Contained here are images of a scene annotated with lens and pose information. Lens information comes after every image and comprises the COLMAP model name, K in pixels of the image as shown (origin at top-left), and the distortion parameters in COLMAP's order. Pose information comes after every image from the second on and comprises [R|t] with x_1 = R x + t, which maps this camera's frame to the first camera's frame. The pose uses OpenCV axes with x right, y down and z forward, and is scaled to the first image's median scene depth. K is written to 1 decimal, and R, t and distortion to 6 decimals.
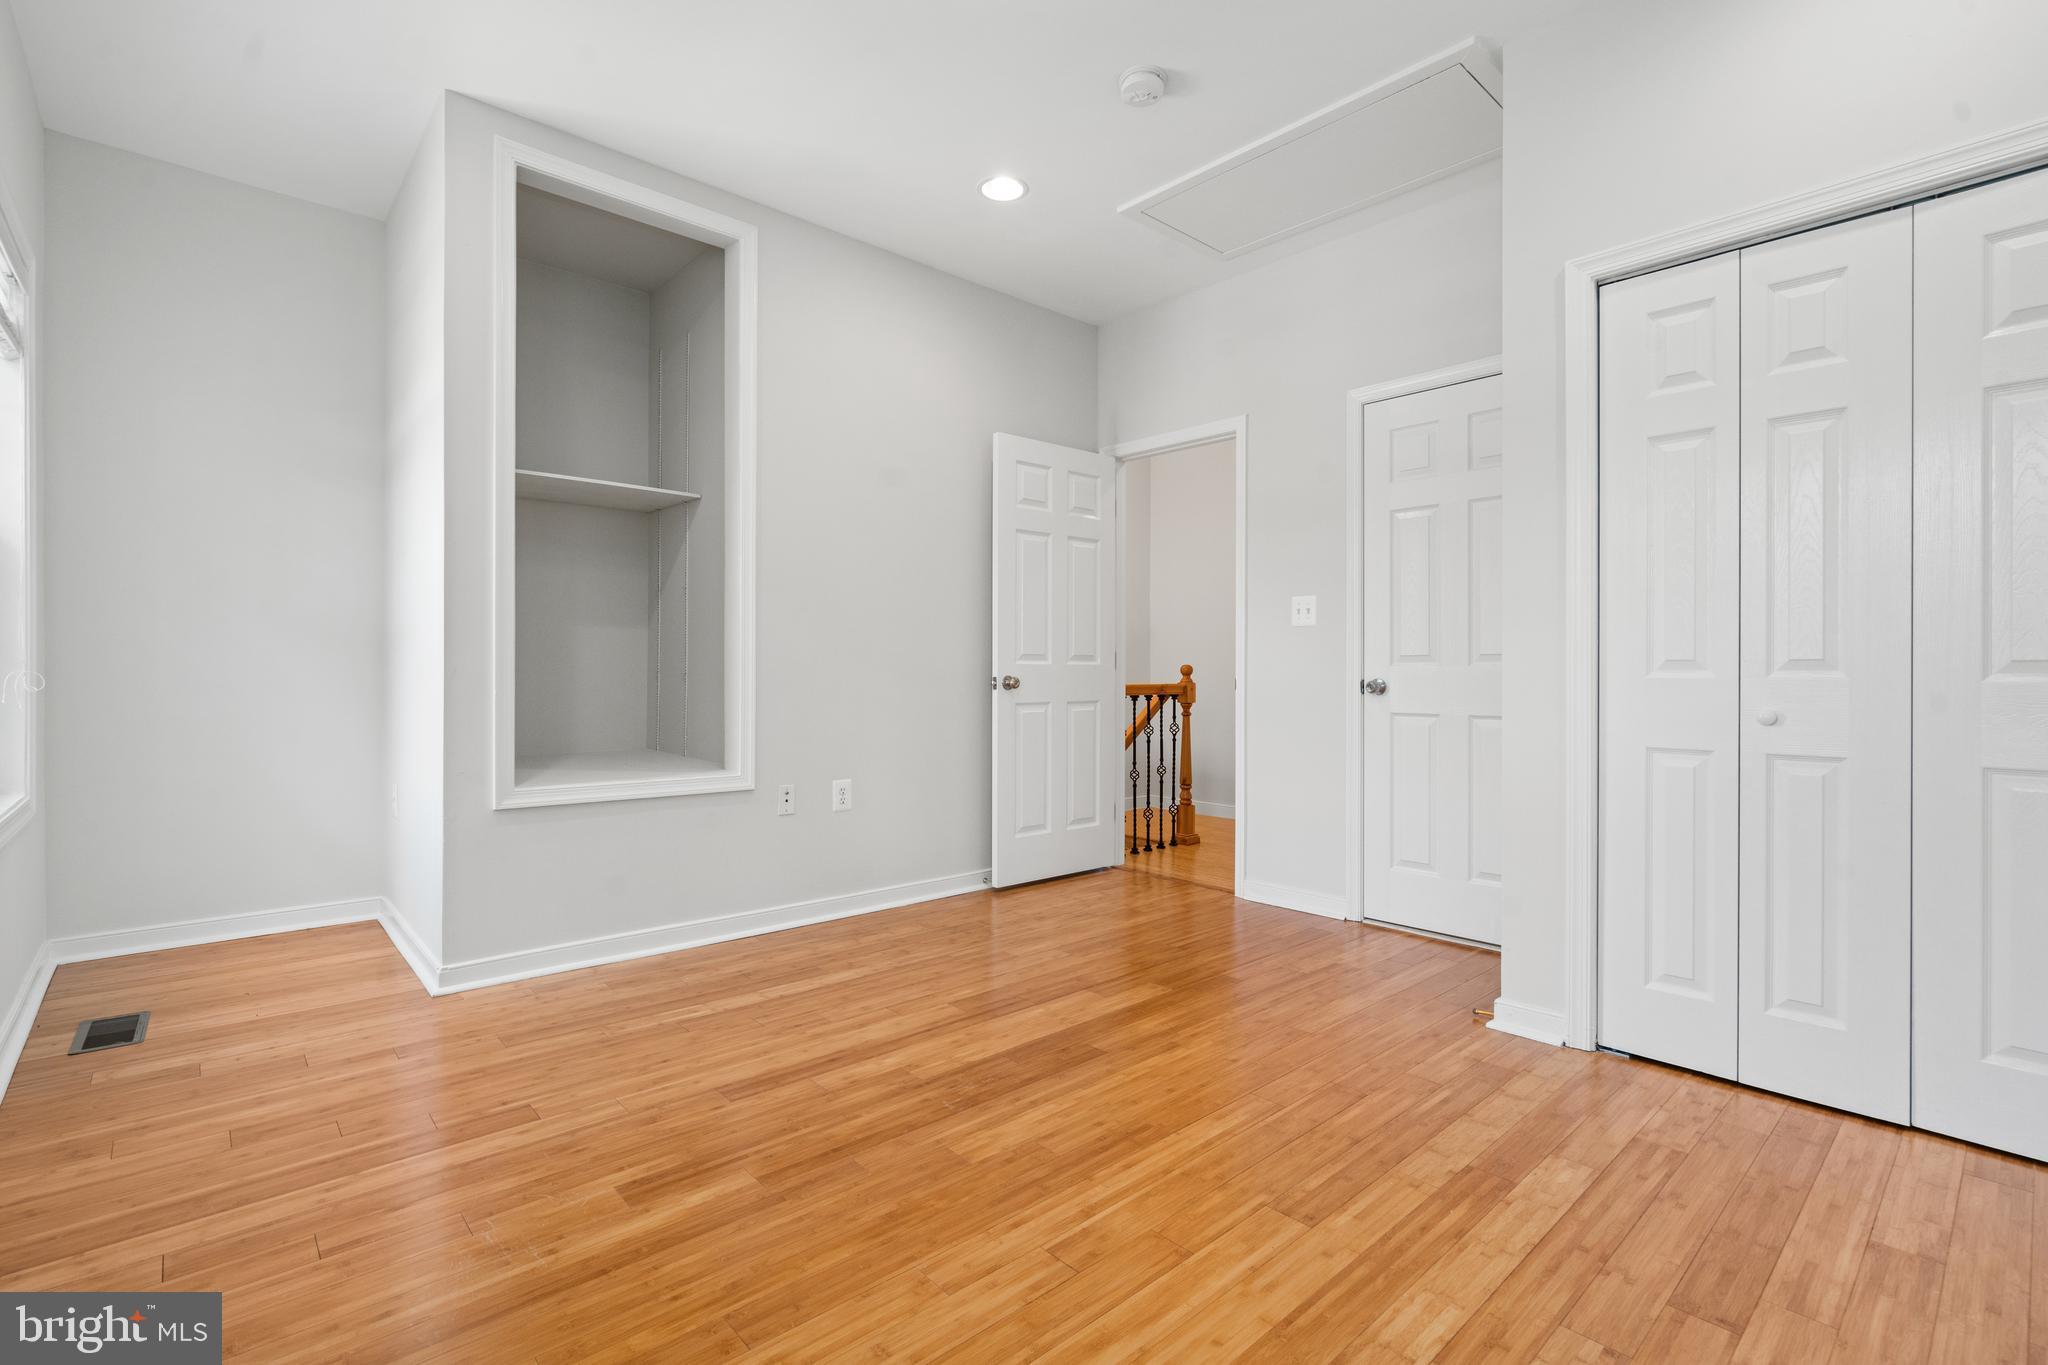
lens RADIAL K [[934.5, 0, 1029.9], [0, 934.5, 671.3], [0, 0, 1]] dist [-0.007612, 0.000785]
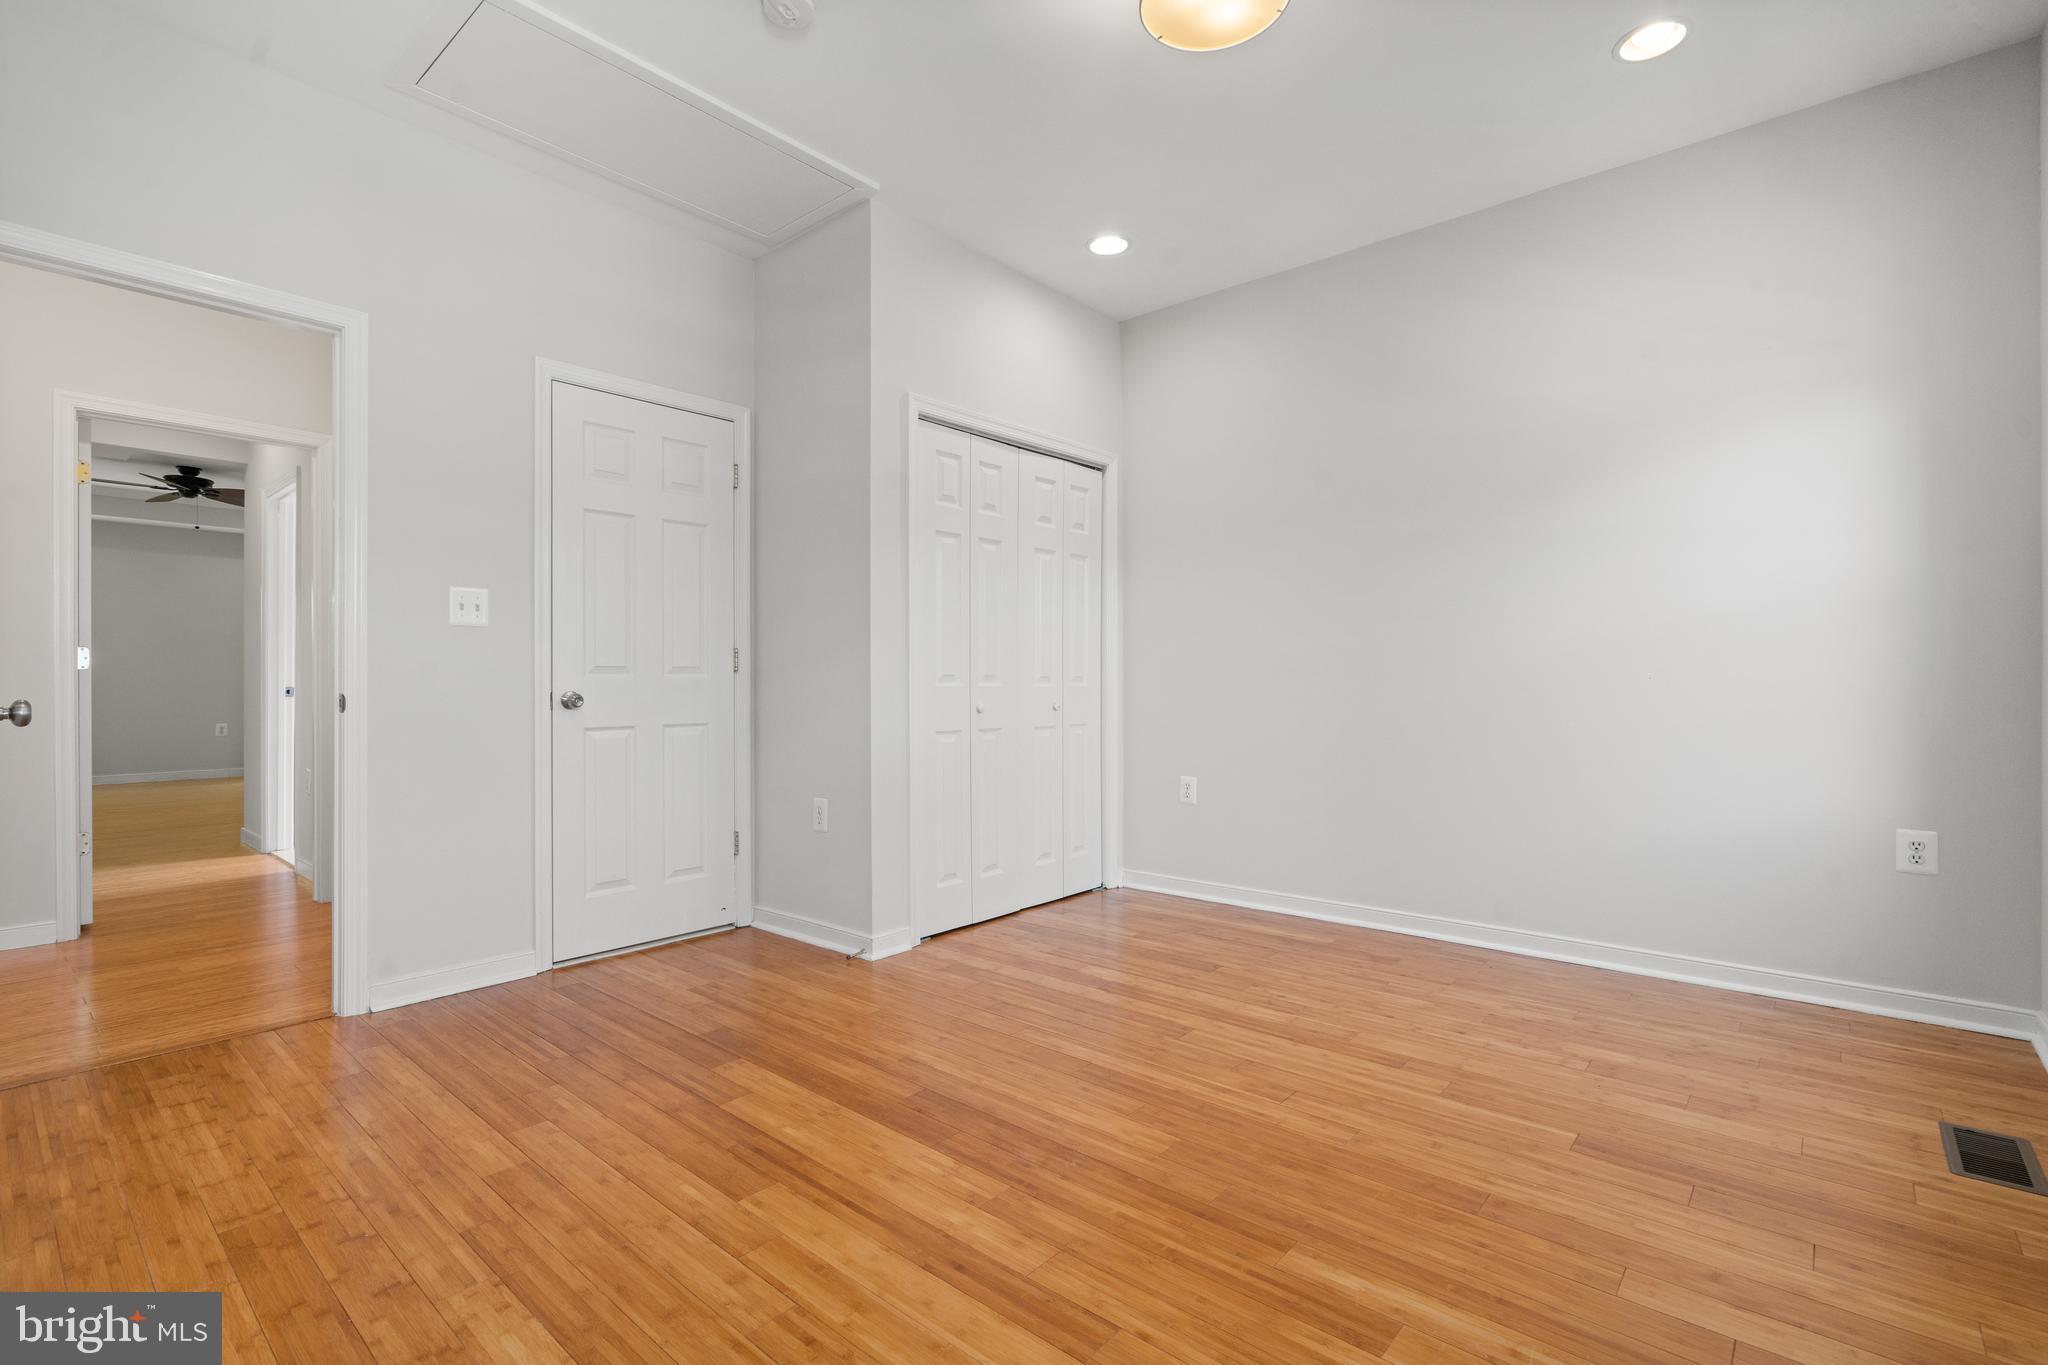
lens RADIAL K [[926.3, 0, 1017.3], [0, 926.3, 680.1], [0, 0, 1]] dist [-0.006240, 0.000355]
pose [[-0.109366, 0.000056, 0.994002, -0.964426], [0.001992, 0.999998, 0.000162, -0.005567], [-0.994000, 0.001998, -0.109366, 1.136234]]
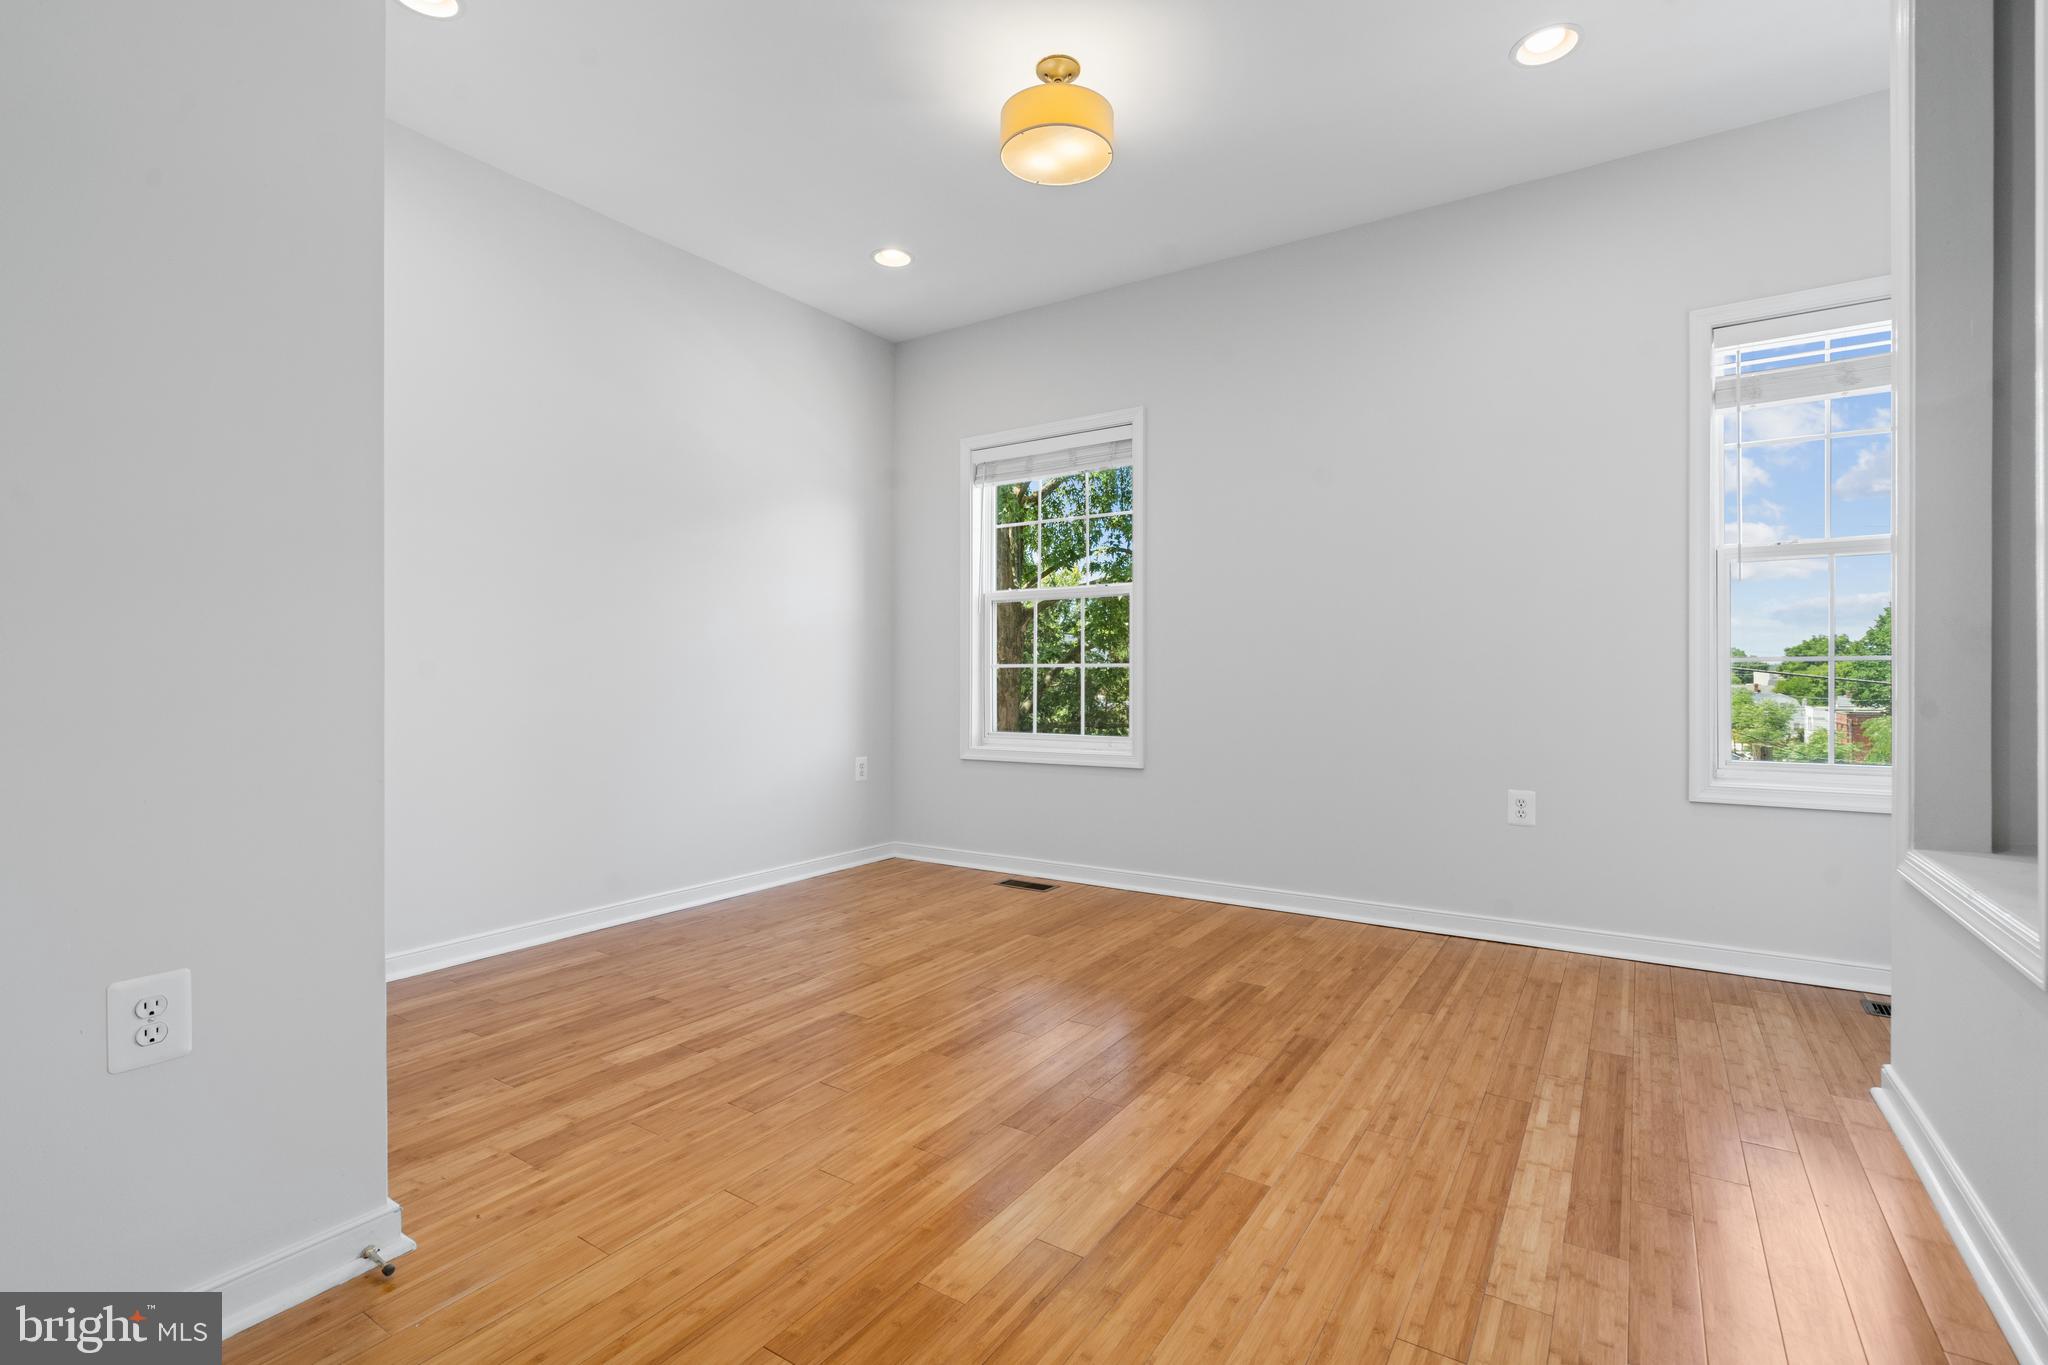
lens RADIAL K [[934.5, 0, 1029.9], [0, 934.5, 671.3], [0, 0, 1]] dist [-0.007612, 0.000785]
pose [[-0.969050, -0.002572, -0.246850, 0.300330], [-0.001697, 0.999991, -0.003758, 0.003640], [0.246858, -0.003223, -0.969046, 2.051924]]
